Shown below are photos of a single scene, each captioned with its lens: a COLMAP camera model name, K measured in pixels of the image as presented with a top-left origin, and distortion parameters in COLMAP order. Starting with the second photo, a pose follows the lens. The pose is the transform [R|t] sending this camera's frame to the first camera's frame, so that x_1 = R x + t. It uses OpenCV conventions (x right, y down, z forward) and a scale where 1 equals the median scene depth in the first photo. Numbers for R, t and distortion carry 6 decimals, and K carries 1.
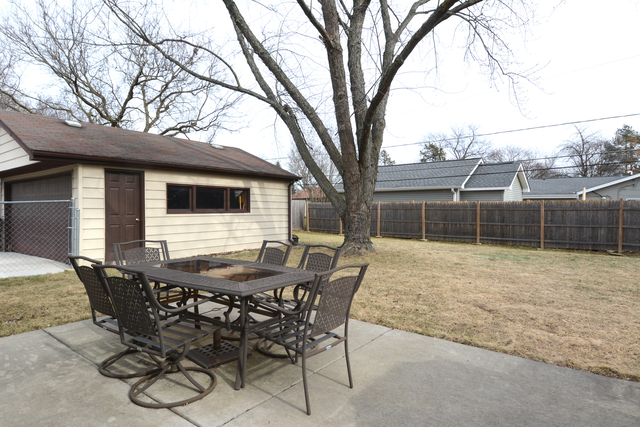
lens RADIAL K [[366.8, 0, 318.2], [0, 366.8, 214.1], [0, 0, 1]] dist [0.025020, -0.000670]
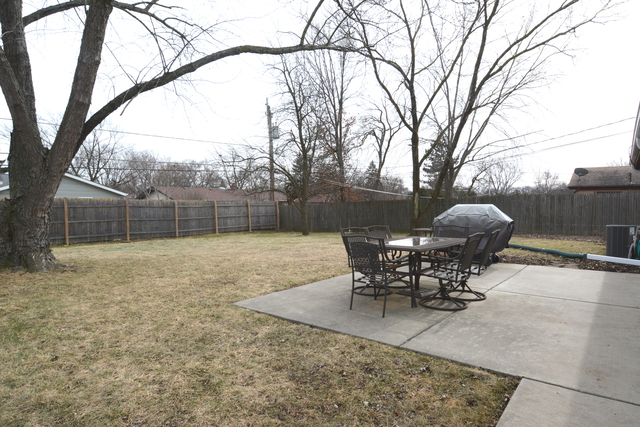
lens RADIAL K [[366.8, 0, 321.6], [0, 366.8, 213.3], [0, 0, 1]] dist [0.025020, -0.000670]
pose [[-0.005288, -0.028975, 0.999566, -0.444895], [0.016733, 0.999438, 0.029060, -0.013241], [-0.999846, 0.016879, -0.004800, 0.325880]]
